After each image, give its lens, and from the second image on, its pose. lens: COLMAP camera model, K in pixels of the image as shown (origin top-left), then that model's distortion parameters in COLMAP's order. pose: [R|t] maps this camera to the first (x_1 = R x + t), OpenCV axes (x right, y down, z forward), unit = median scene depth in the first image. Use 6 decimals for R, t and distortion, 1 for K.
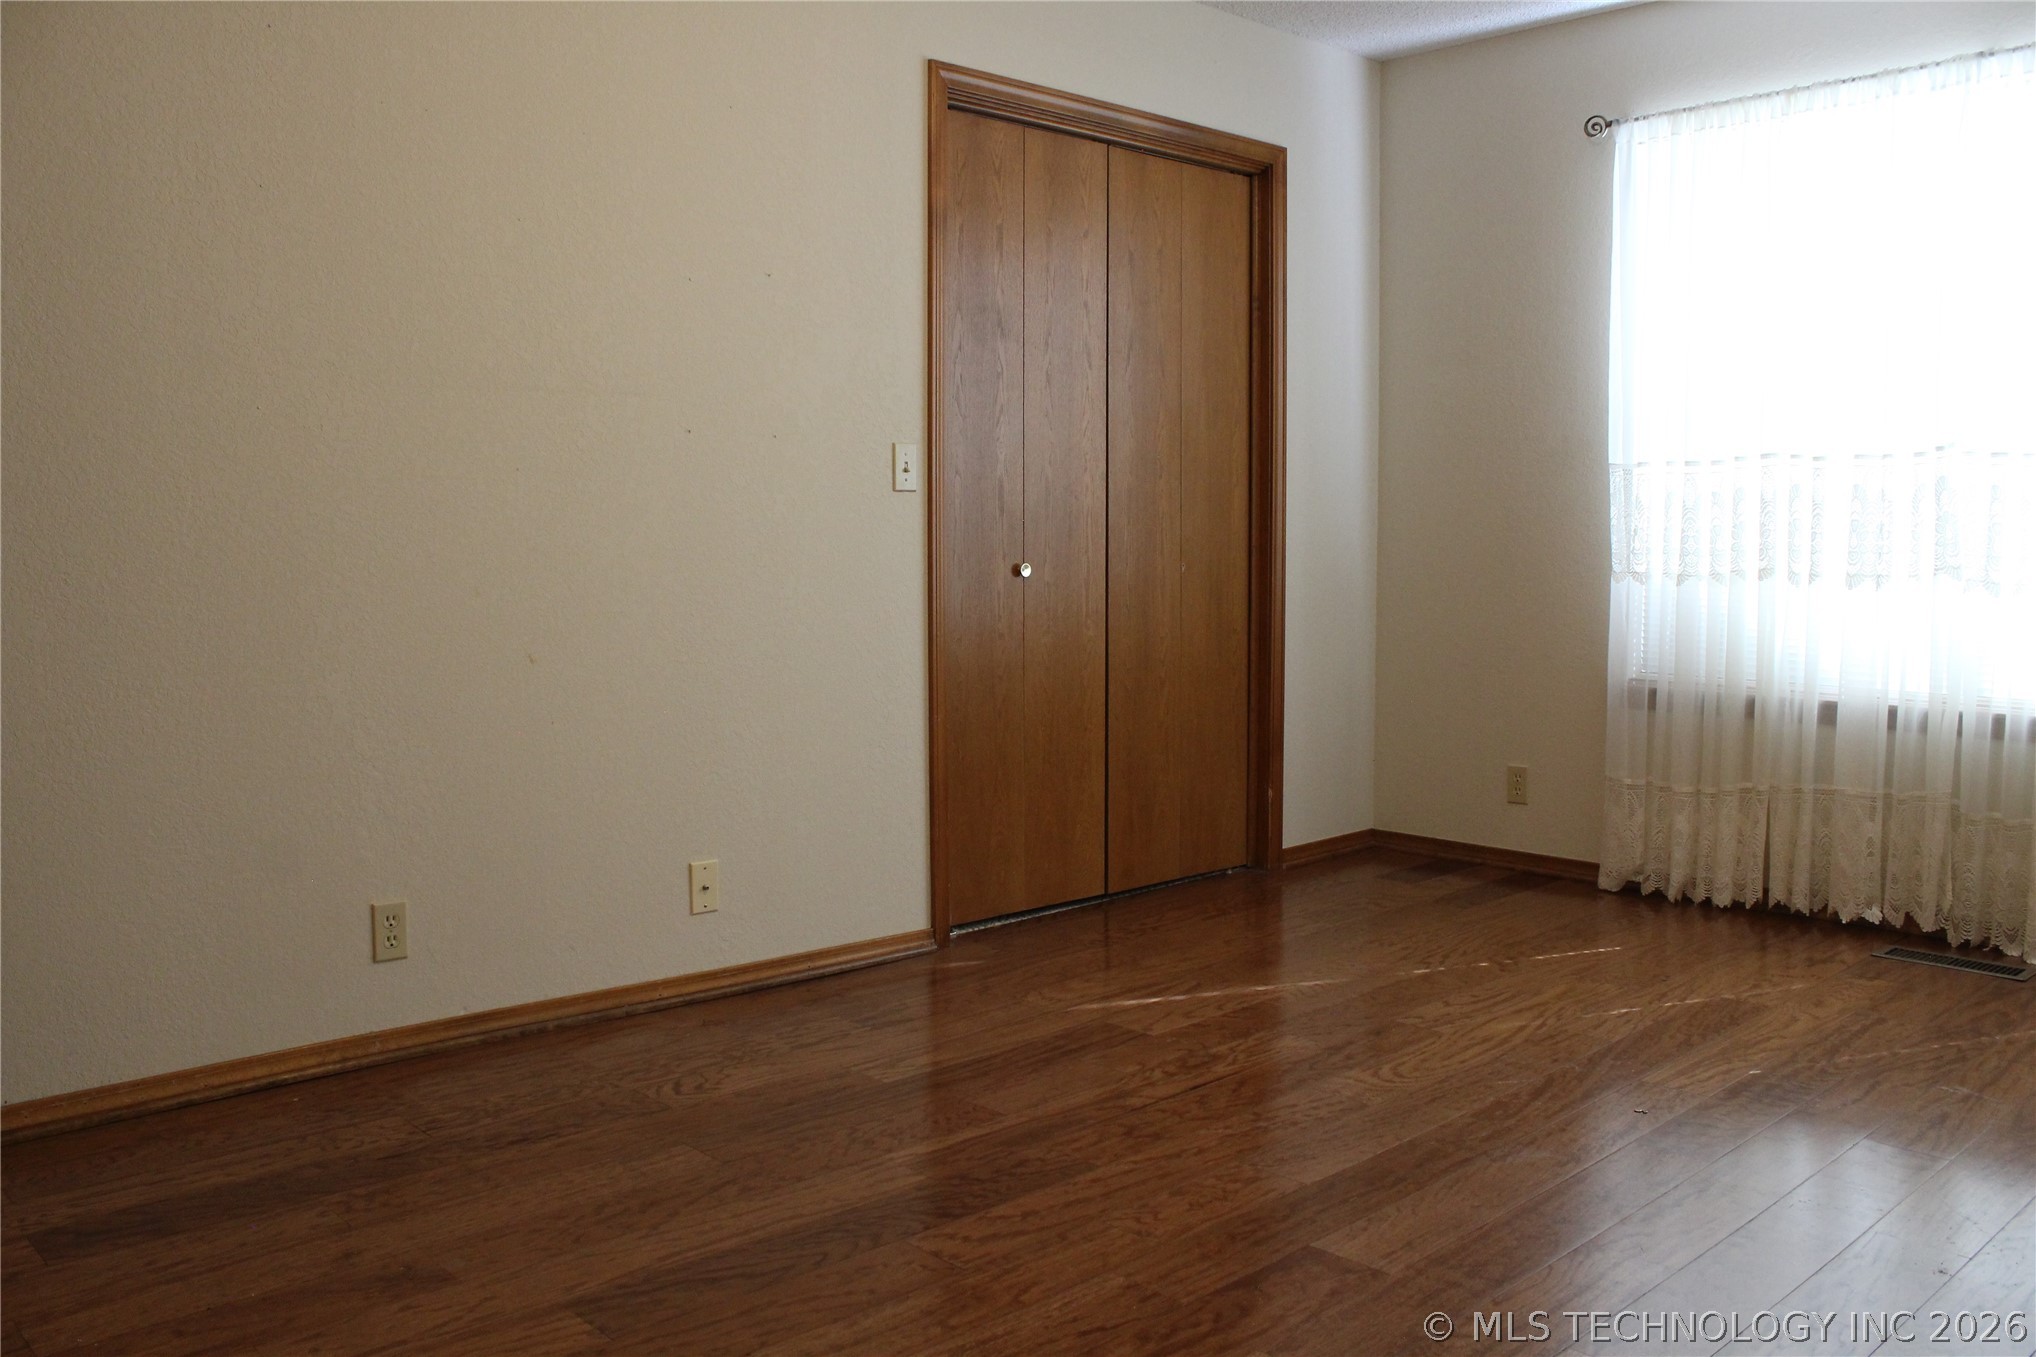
lens RADIAL K [[1695.9, 0, 1004.1], [0, 1695.9, 684.7], [0, 0, 1]] dist [-0.164158, 0.140459]
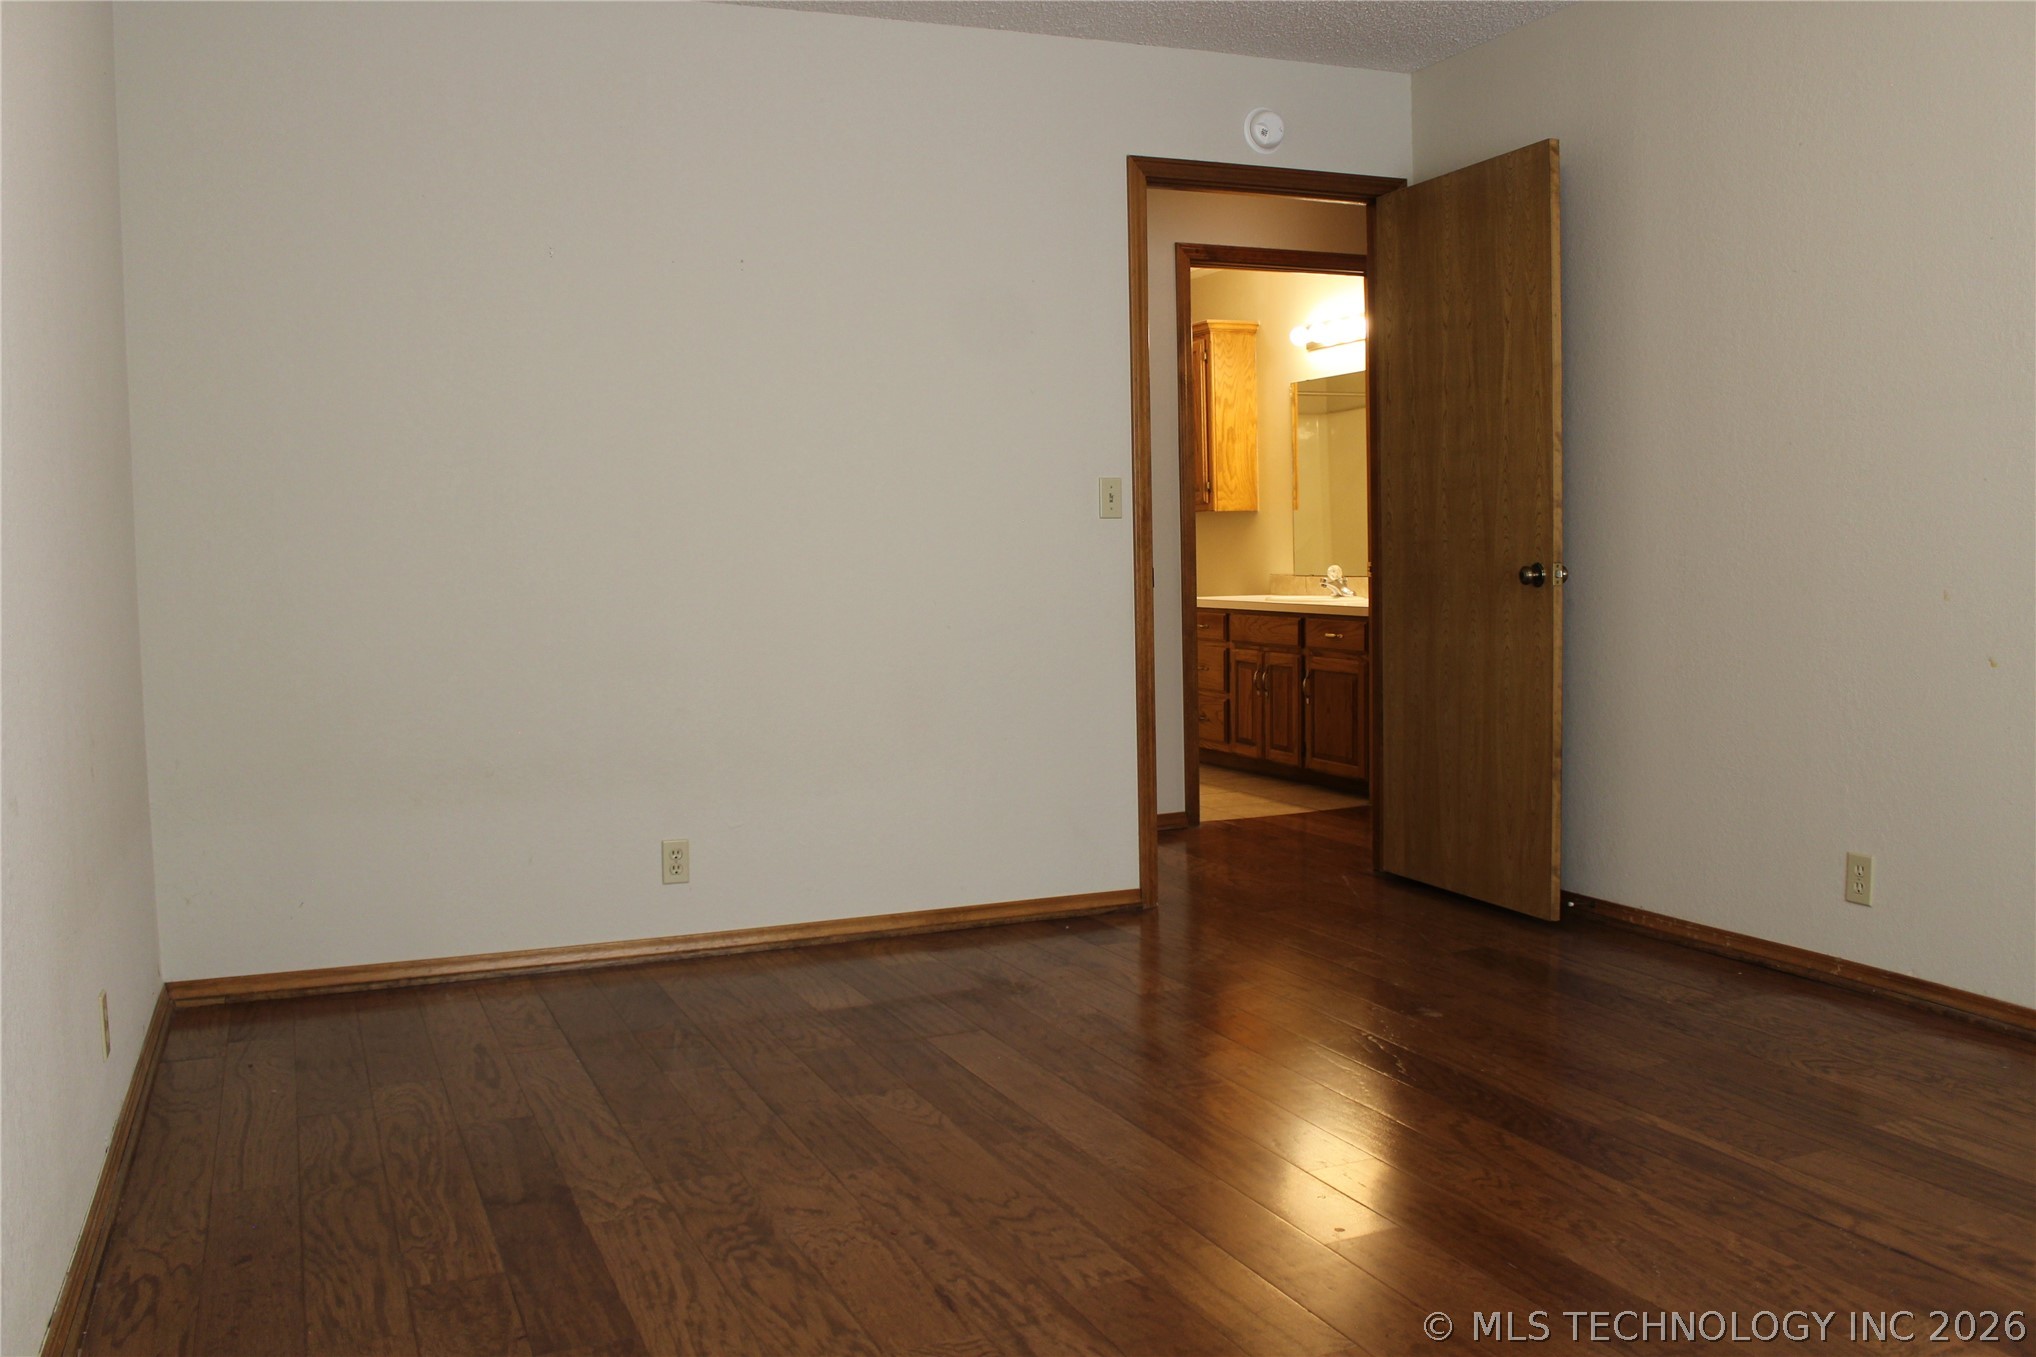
lens RADIAL K [[1695.9, 0, 1004.1], [0, 1695.9, 684.7], [0, 0, 1]] dist [-0.164158, 0.140459]
pose [[-0.330076, 0.085382, -0.940085, 0.962133], [-0.068405, 0.991119, 0.114035, -0.082624], [0.941473, 0.101947, -0.321304, 0.838579]]
